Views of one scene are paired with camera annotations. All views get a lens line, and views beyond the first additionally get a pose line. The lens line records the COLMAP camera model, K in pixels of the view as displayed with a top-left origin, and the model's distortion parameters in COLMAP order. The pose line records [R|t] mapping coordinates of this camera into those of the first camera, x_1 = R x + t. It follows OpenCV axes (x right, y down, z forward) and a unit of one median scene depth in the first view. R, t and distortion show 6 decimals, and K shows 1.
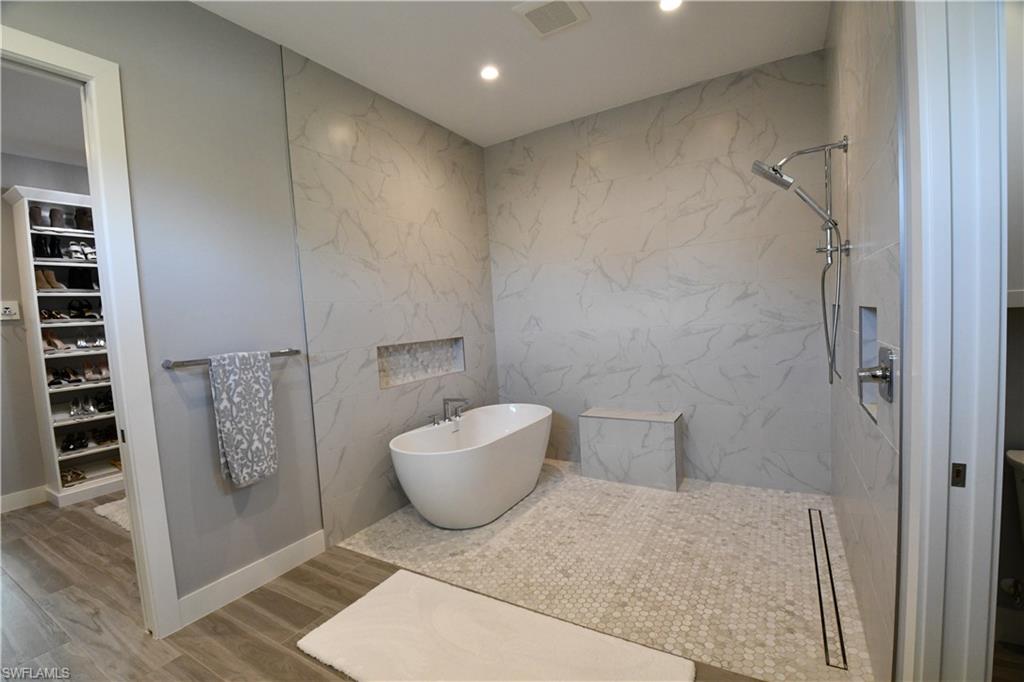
lens RADIAL K [[446.8, 0, 516.1], [0, 446.8, 348.3], [0, 0, 1]] dist [-0.004278, -0.012143]
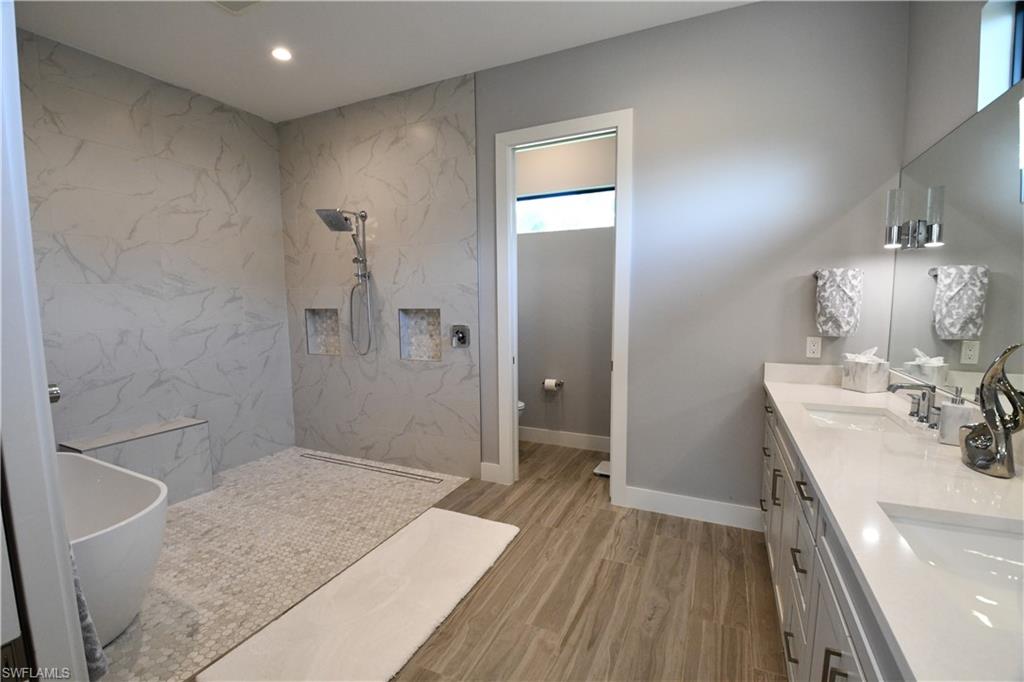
lens RADIAL K [[446.8, 0, 505.7], [0, 446.8, 343.8], [0, 0, 1]] dist [-0.004278, -0.012143]
pose [[-0.085261, -0.037837, 0.995640, -0.733259], [0.080981, 0.995709, 0.044774, 0.002556], [-0.993062, 0.084446, -0.081832, 0.428853]]
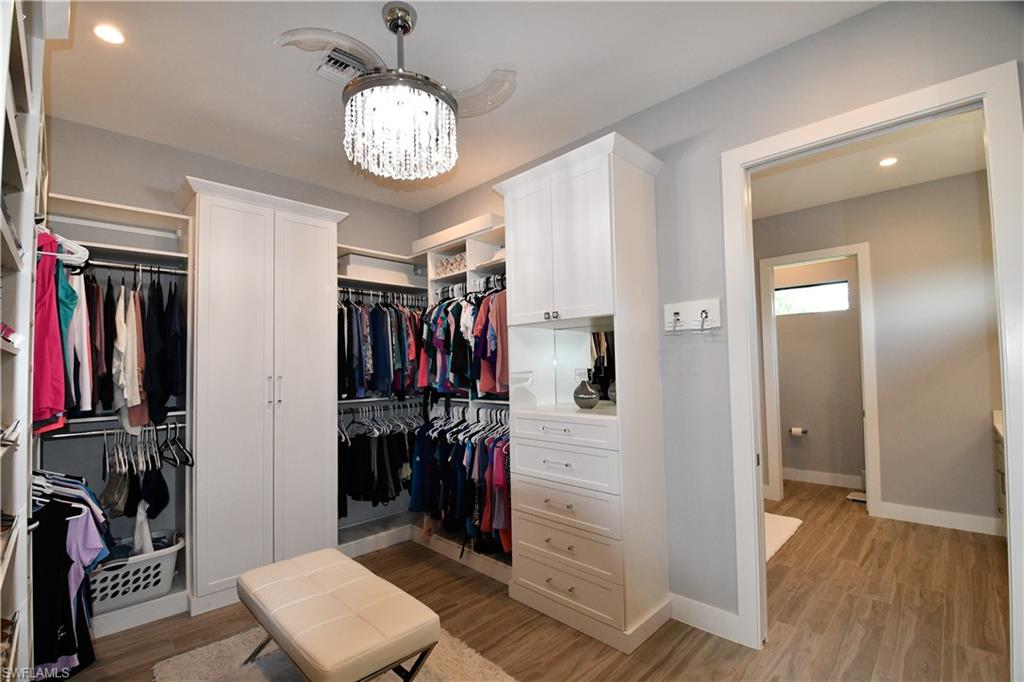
lens RADIAL K [[446.8, 0, 517.4], [0, 446.8, 350.0], [0, 0, 1]] dist [-0.004278, -0.012143]
pose [[0.244392, 0.091460, 0.965354, -1.130581], [0.073669, 0.990913, -0.112532, -0.002885], [-0.966874, 0.098619, 0.235434, 0.662835]]
